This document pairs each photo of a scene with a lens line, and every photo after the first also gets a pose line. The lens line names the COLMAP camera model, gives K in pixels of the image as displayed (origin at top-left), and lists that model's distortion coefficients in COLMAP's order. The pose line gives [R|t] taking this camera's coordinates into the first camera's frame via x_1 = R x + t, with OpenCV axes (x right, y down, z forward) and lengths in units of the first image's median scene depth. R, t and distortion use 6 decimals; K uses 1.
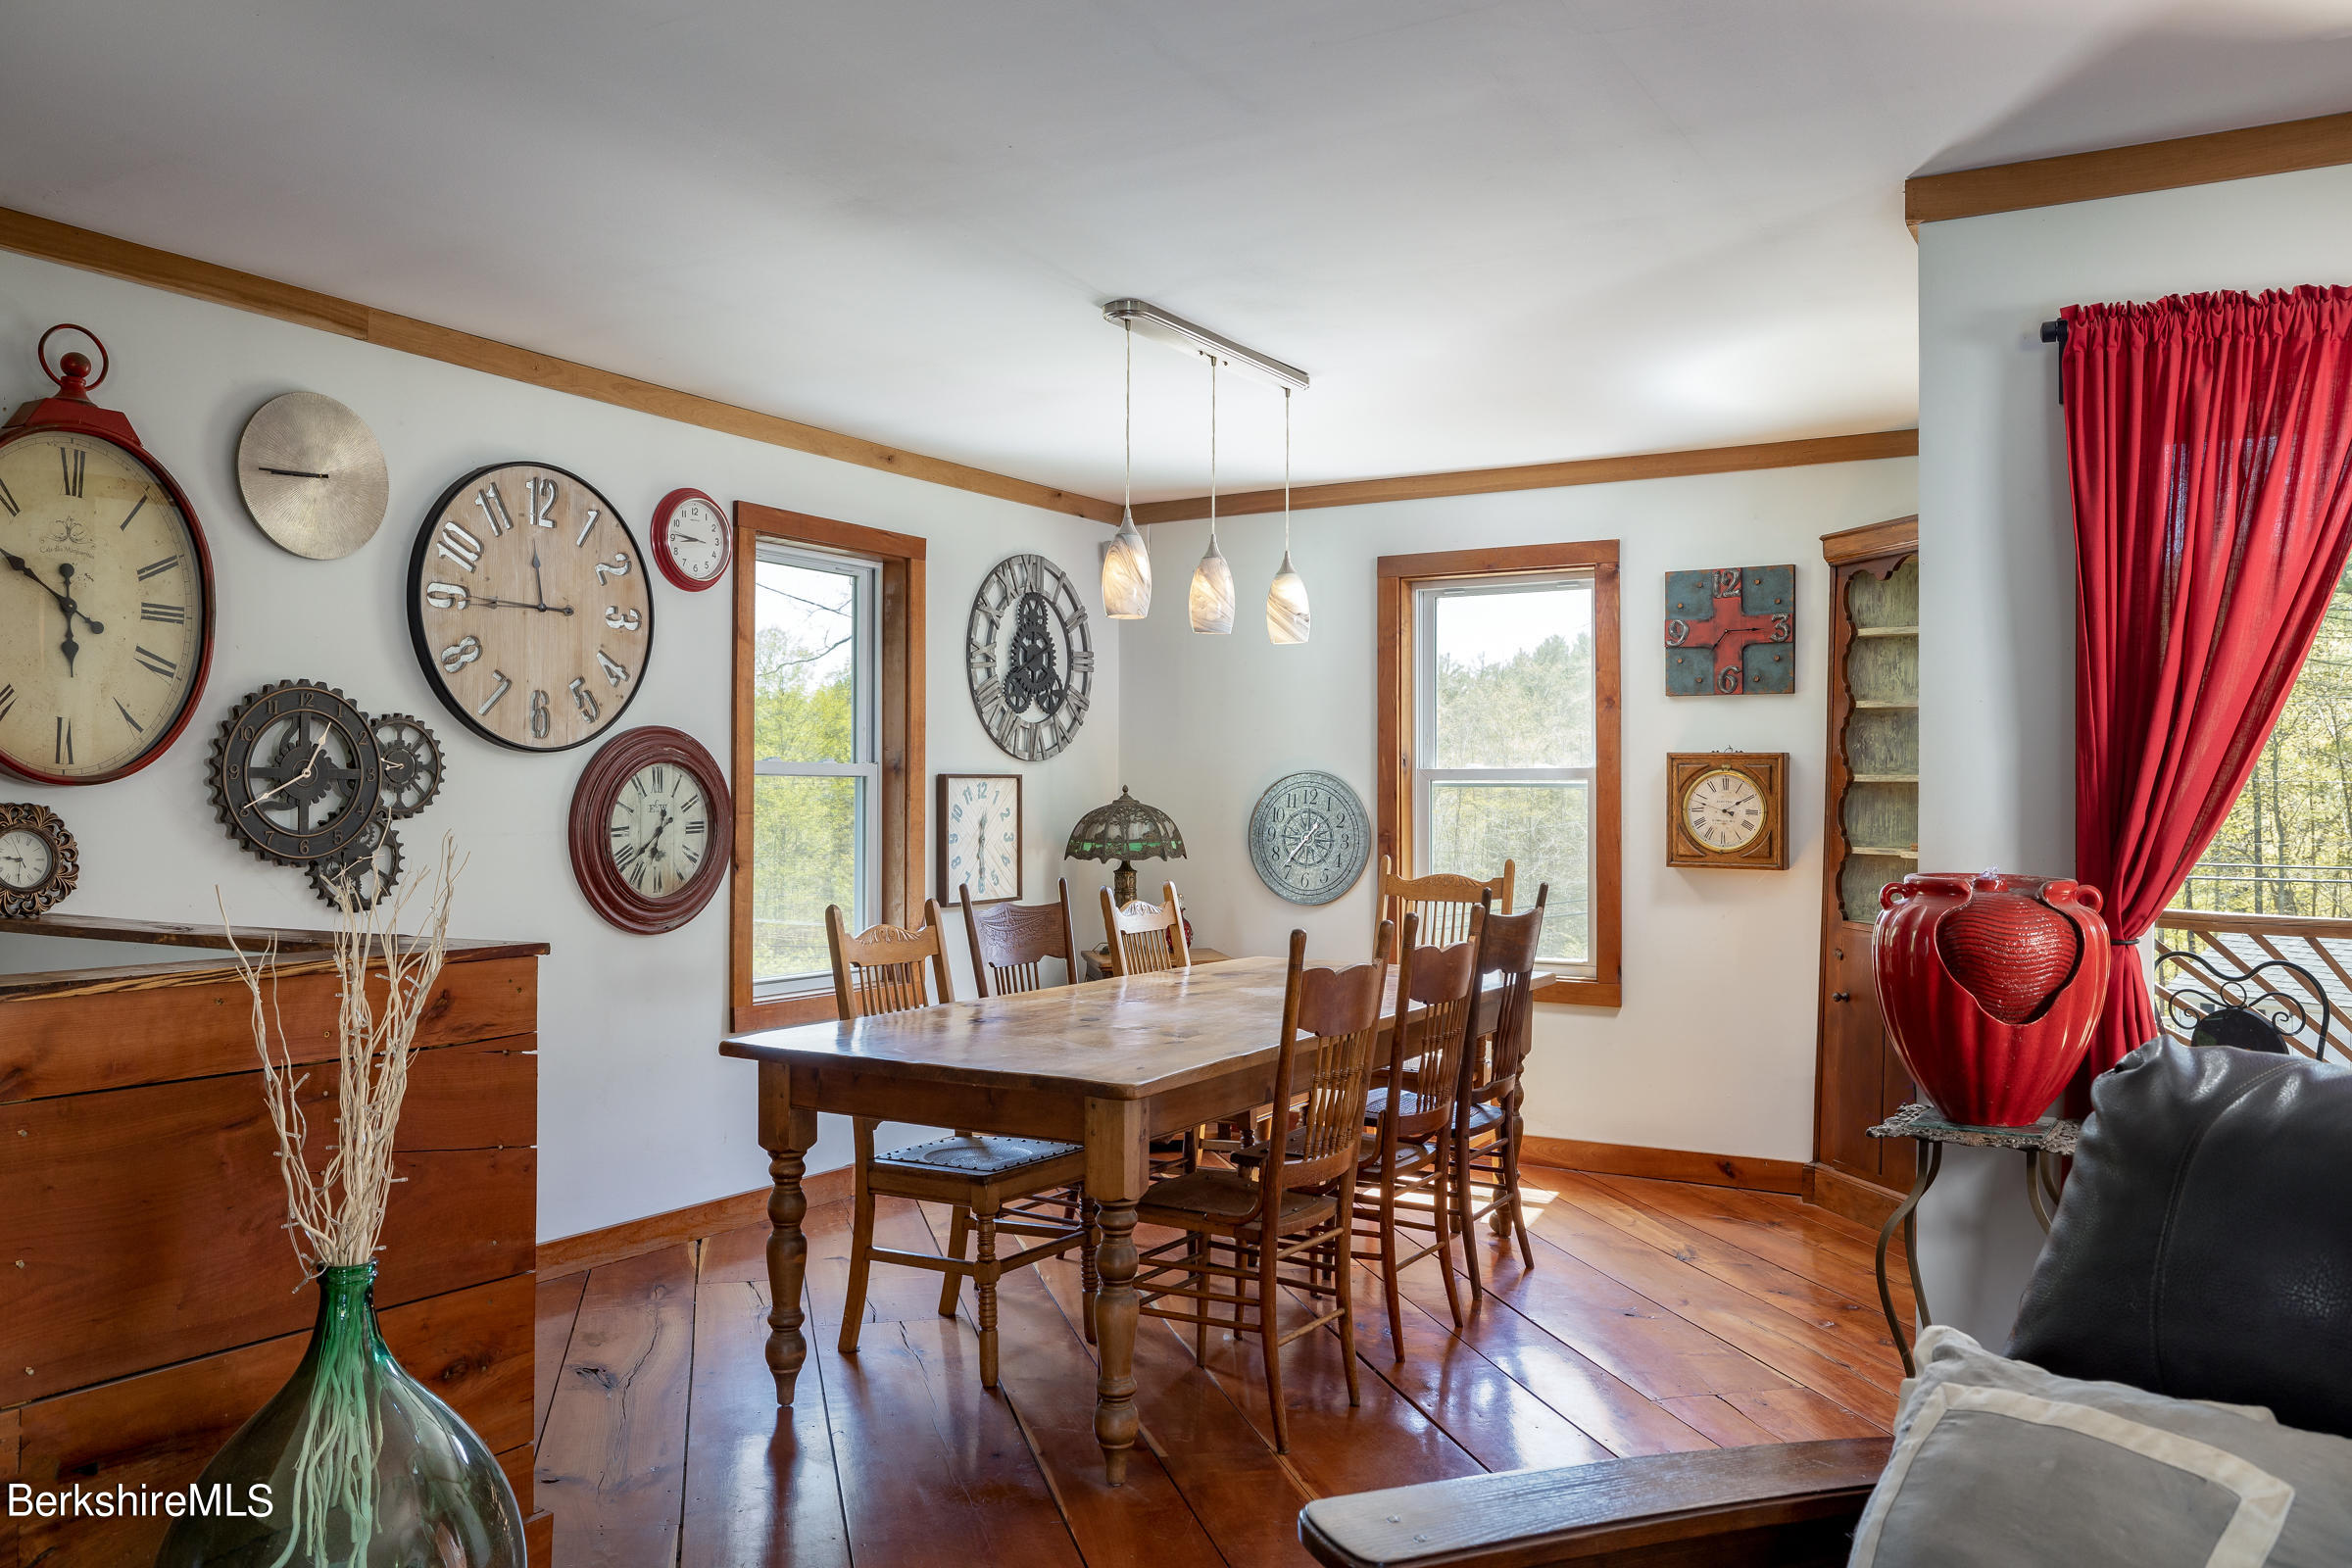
lens RADIAL K [[1794.5, 0, 1176.0], [0, 1794.5, 784.0], [0, 0, 1]] dist [-0.011390, -0.000821]
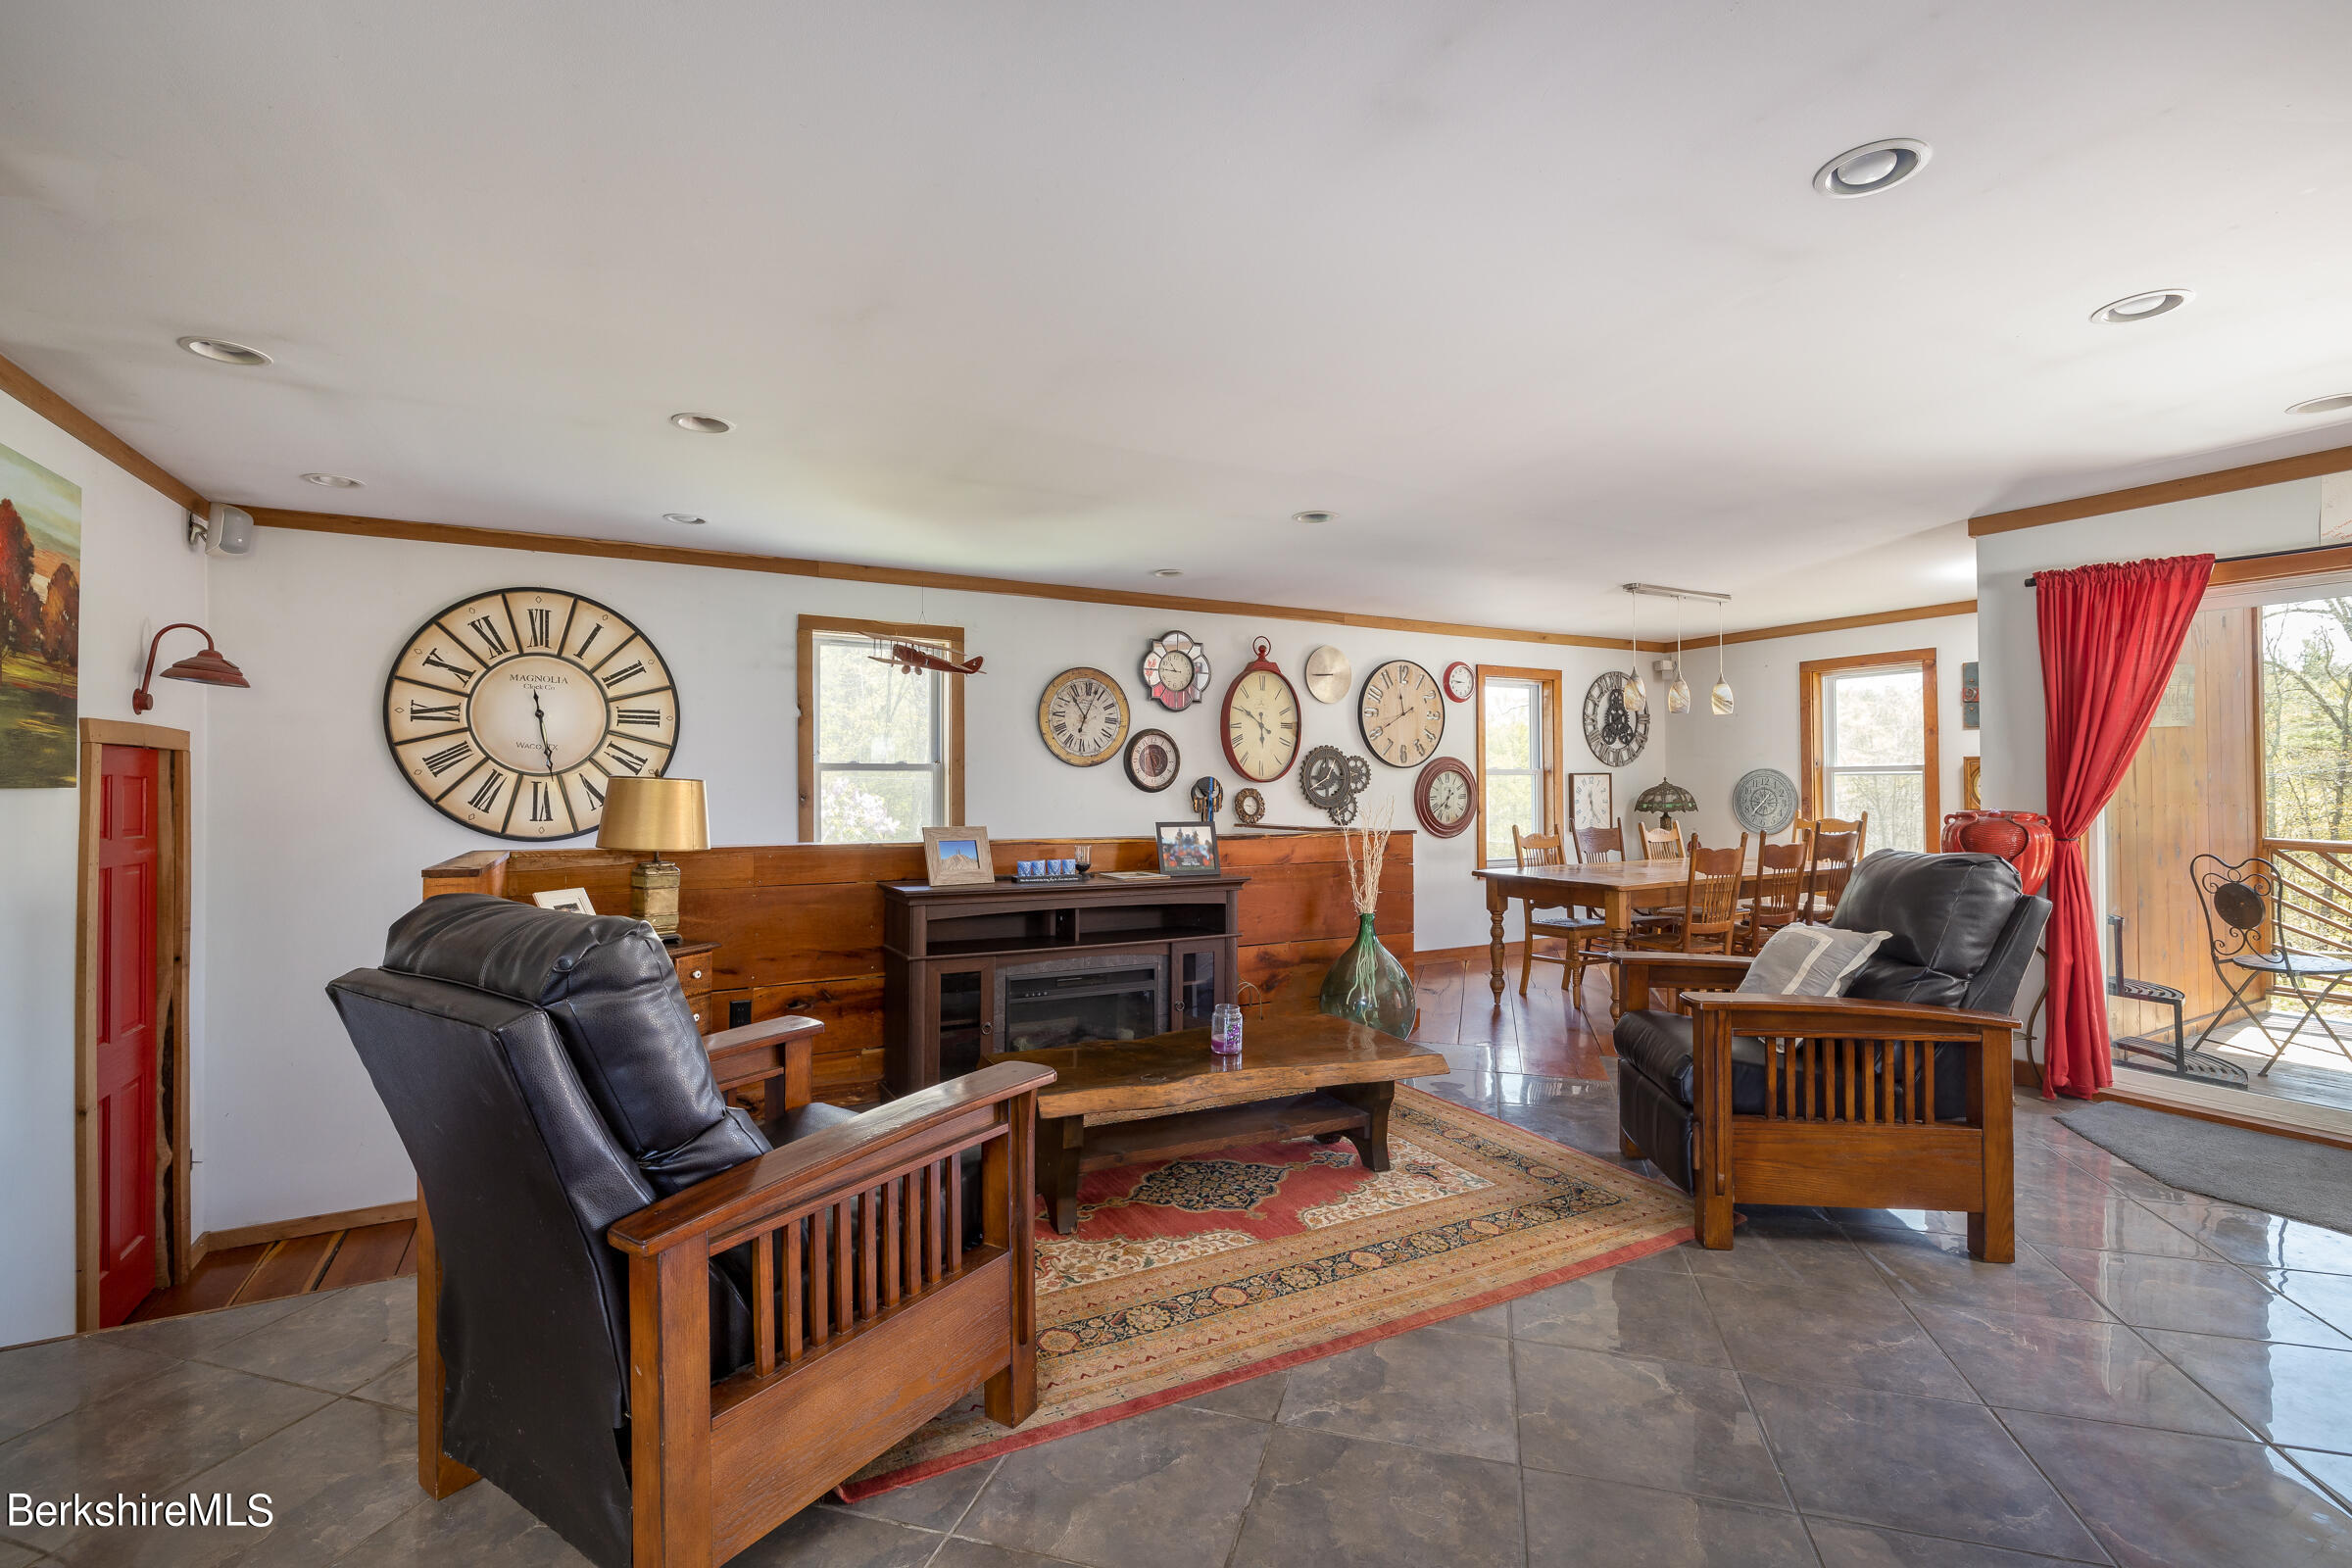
lens RADIAL K [[1045.3, 0, 1176.0], [0, 1045.3, 784.0], [0, 0, 1]] dist [-0.000548, -0.000271]
pose [[0.863398, -0.009942, -0.504425, 0.149833], [0.012837, 0.999915, 0.002264, -0.002152], [0.504359, -0.008430, 0.863453, -0.560959]]
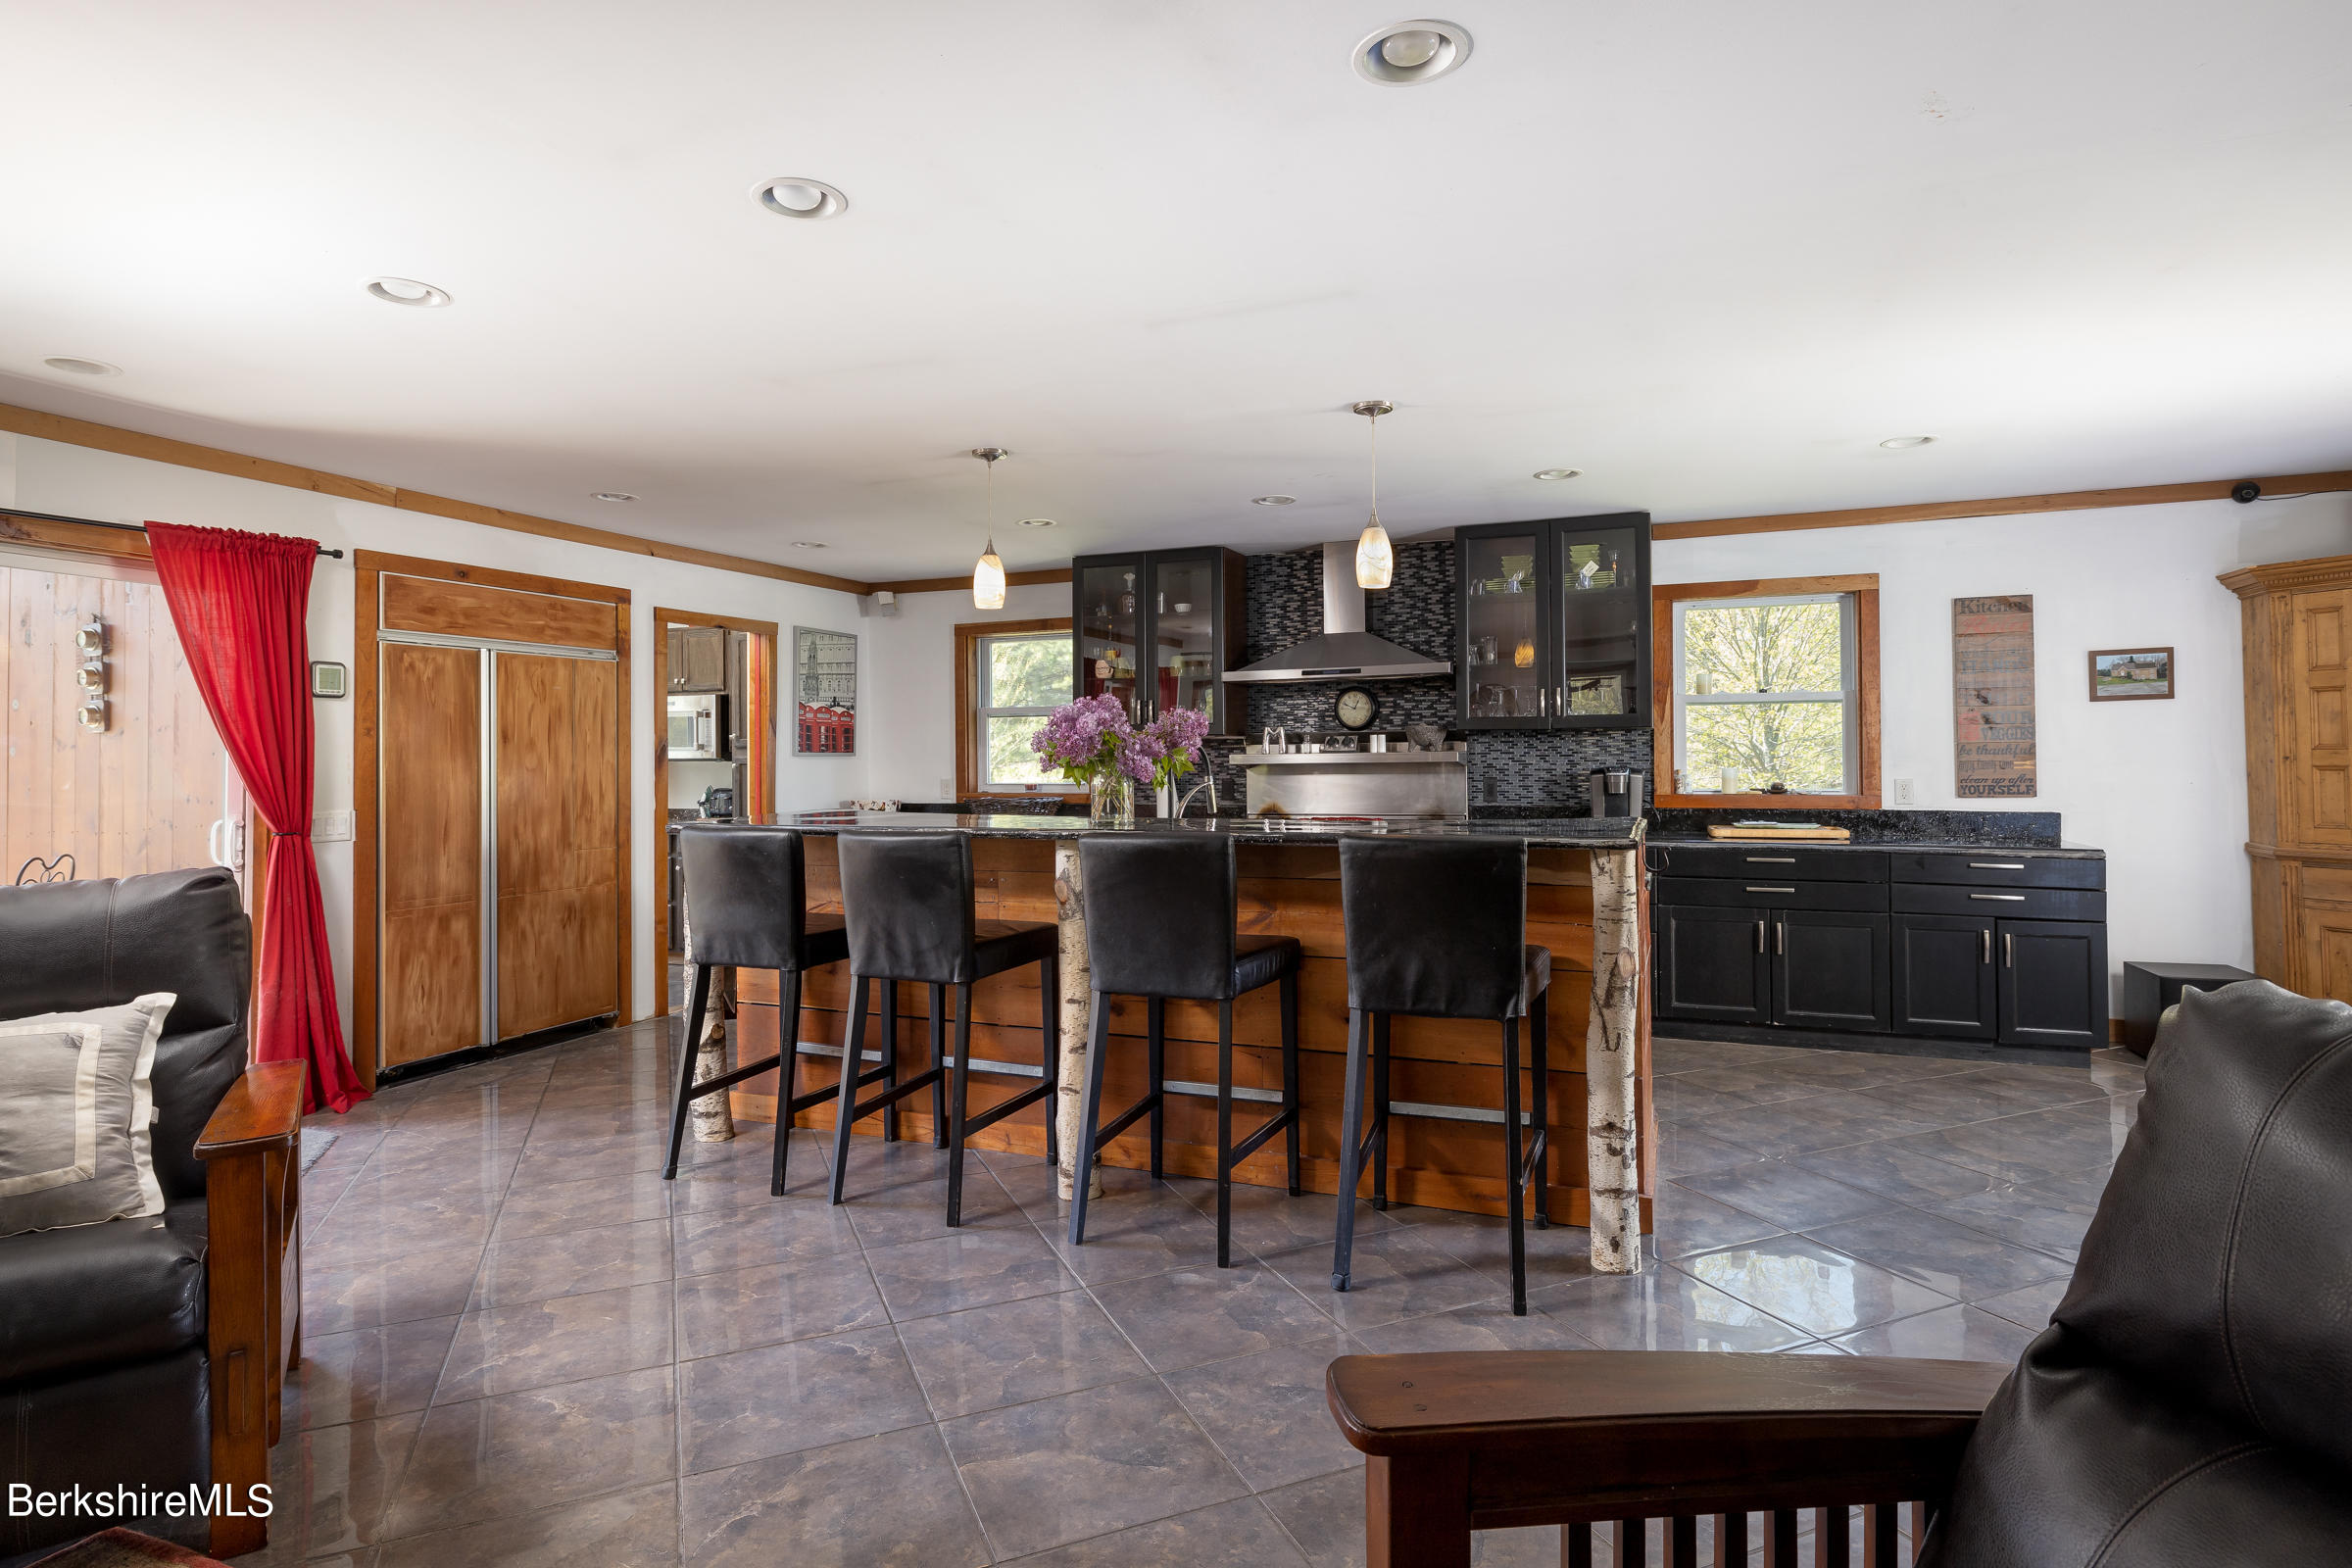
lens RADIAL K [[1222.7, 0, 1172.6], [0, 1222.7, 739.2], [0, 0, 1]] dist [-0.005558, -0.000525]
pose [[-0.147148, 0.015689, 0.988990, -0.411574], [-0.002523, 0.999865, -0.016237, -0.004328], [-0.989111, -0.004885, -0.147088, -0.100808]]
